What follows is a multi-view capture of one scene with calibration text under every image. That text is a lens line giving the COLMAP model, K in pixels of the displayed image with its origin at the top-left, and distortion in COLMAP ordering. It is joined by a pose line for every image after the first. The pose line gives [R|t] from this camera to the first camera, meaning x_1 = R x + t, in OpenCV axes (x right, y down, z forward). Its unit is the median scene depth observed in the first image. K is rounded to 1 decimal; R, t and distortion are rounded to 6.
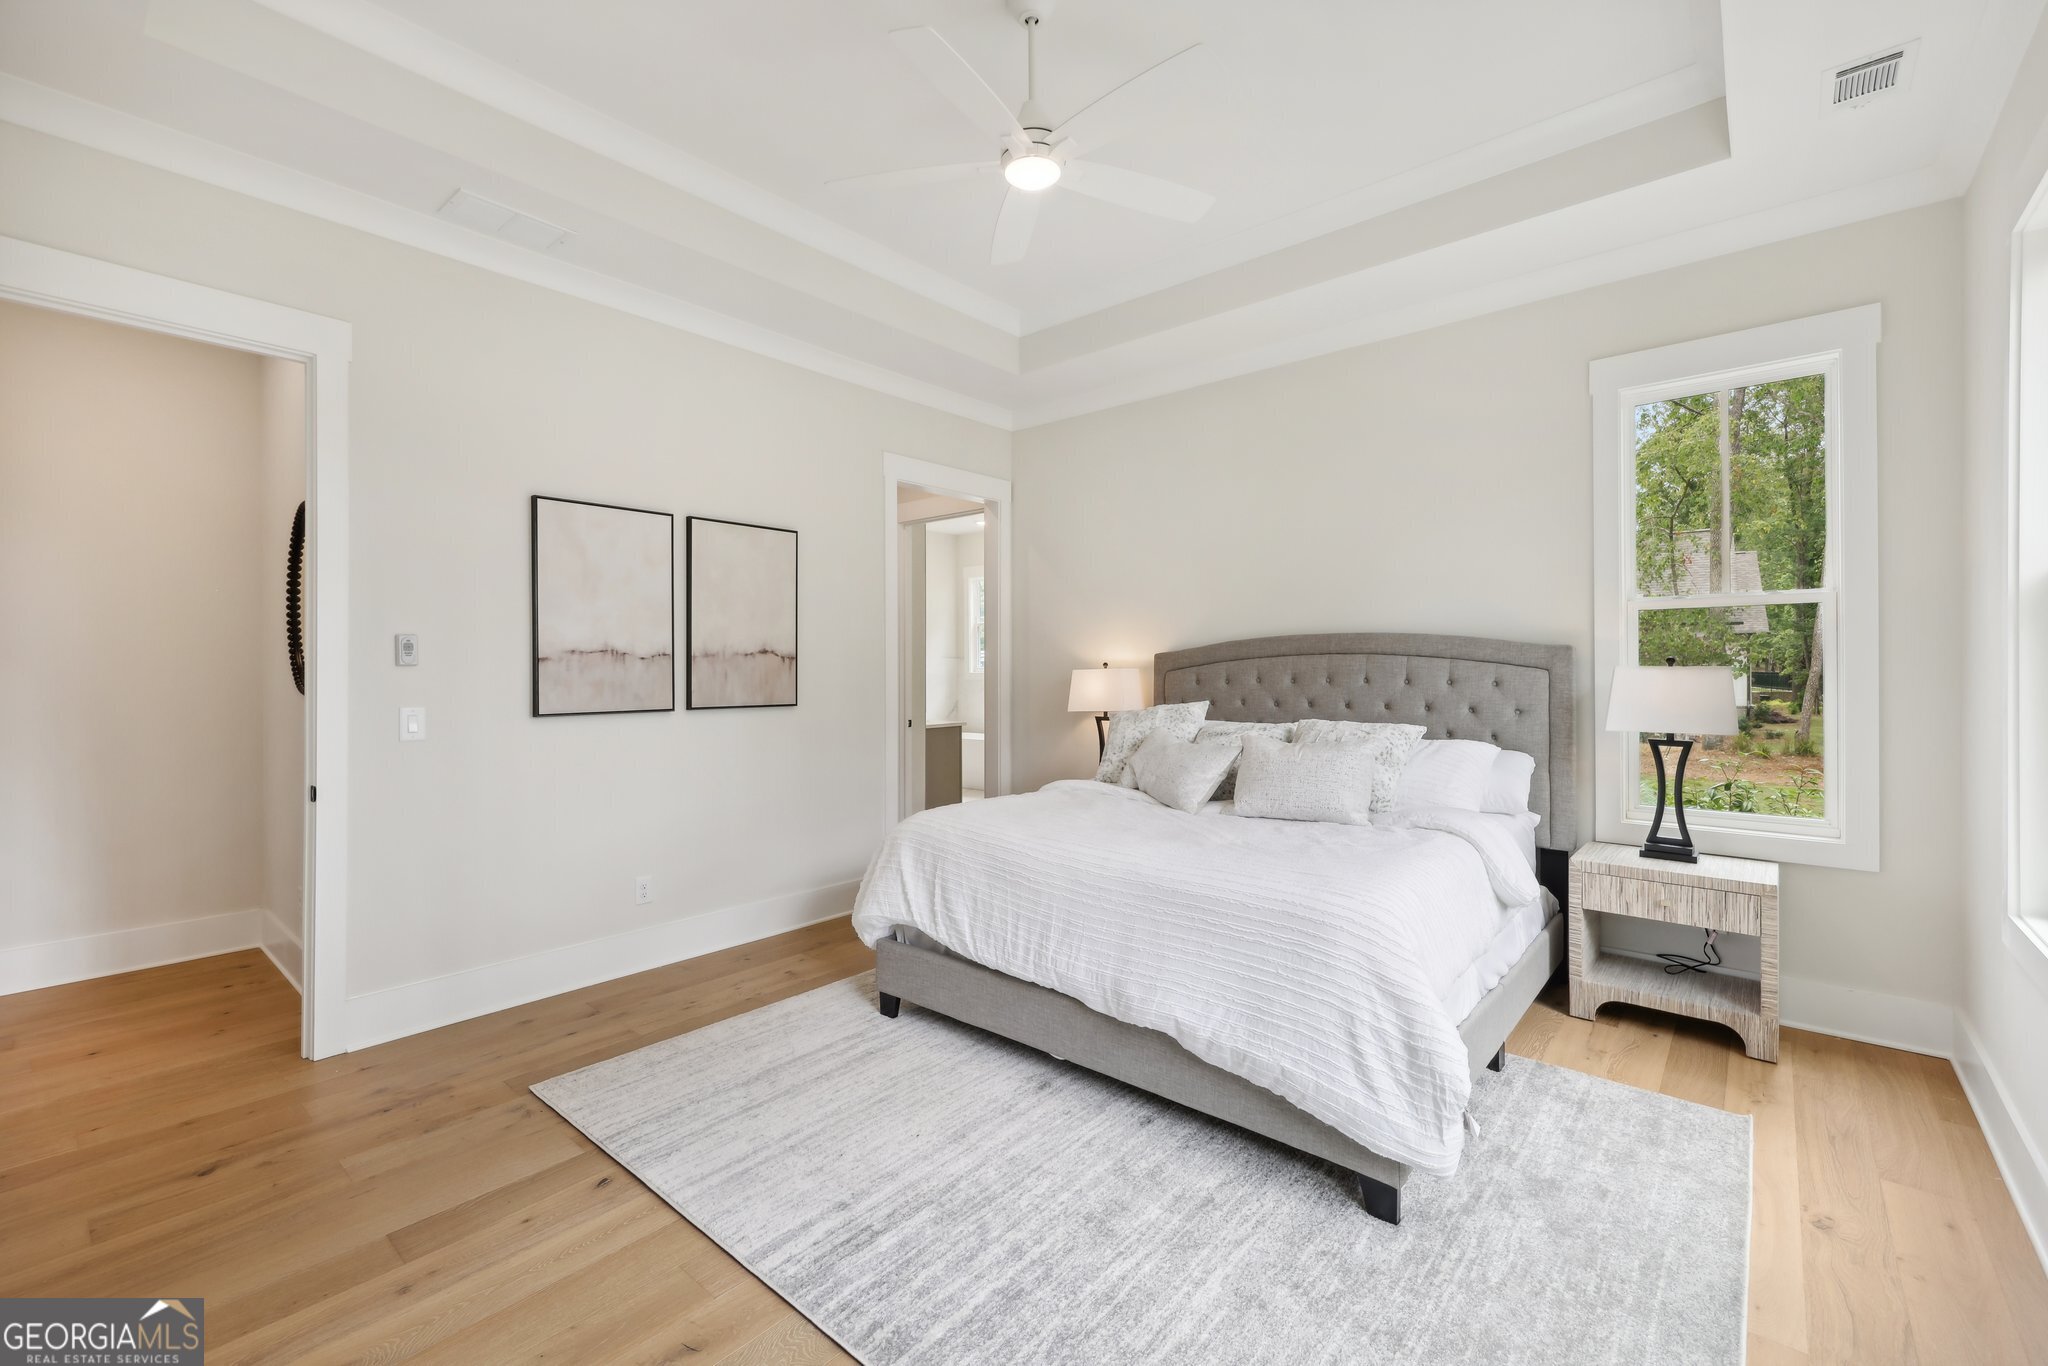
lens RADIAL K [[883.8, 0, 1022.4], [0, 883.8, 665.1], [0, 0, 1]] dist [0.000691, -0.000068]
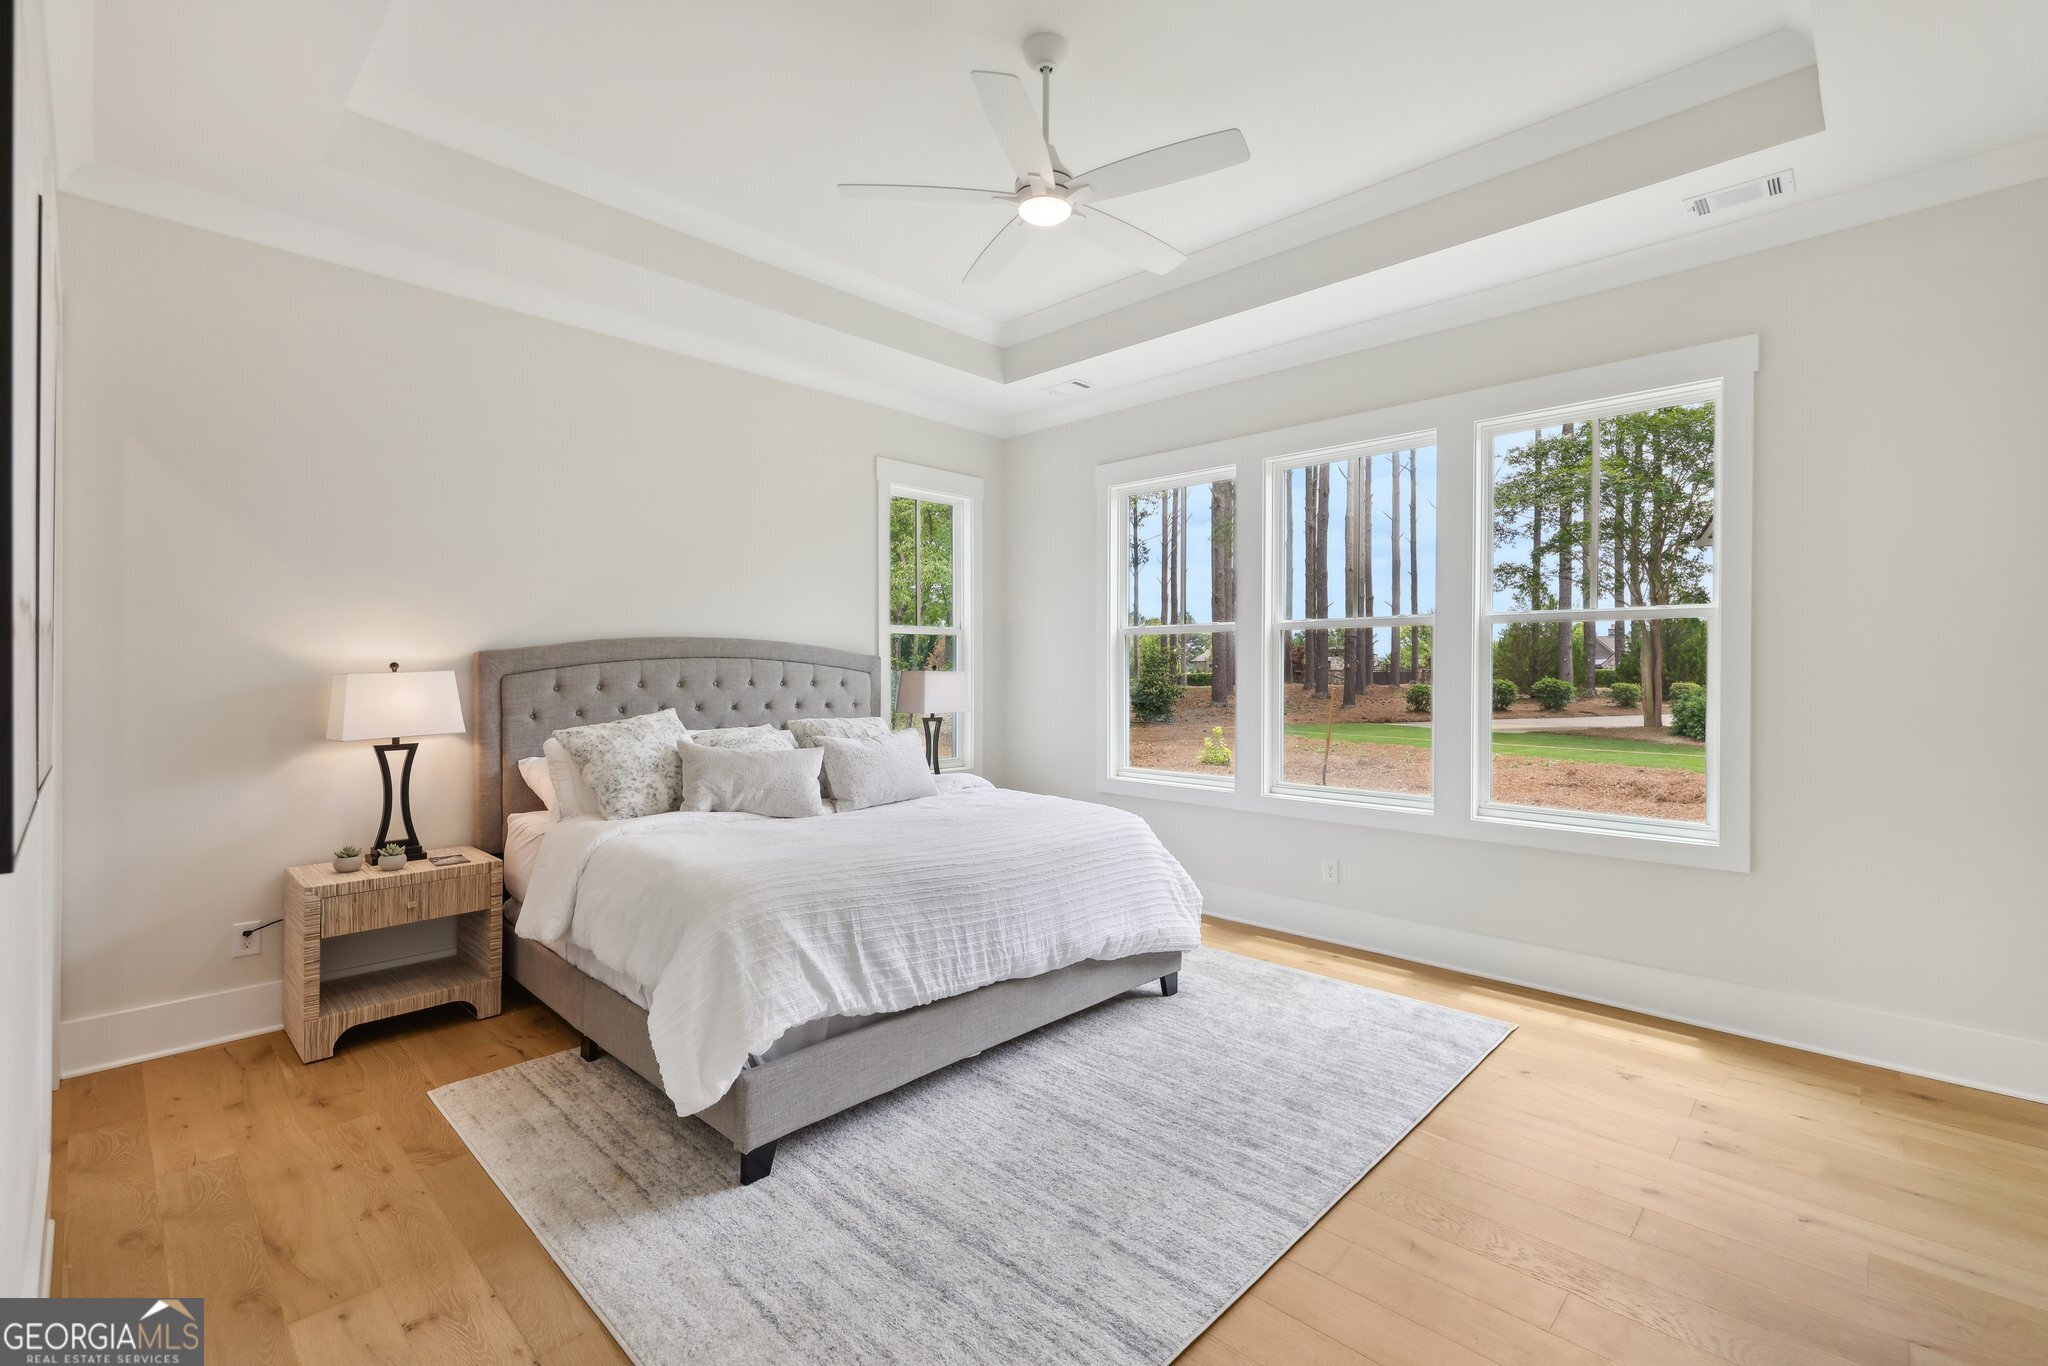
lens RADIAL K [[883.8, 0, 1024.1], [0, 883.8, 680.0], [0, 0, 1]] dist [0.000691, -0.000068]
pose [[0.047569, -0.007443, 0.998840, -0.719513], [-0.001796, 0.999970, 0.007537, 0.005256], [-0.998866, -0.002152, 0.047554, 0.668539]]
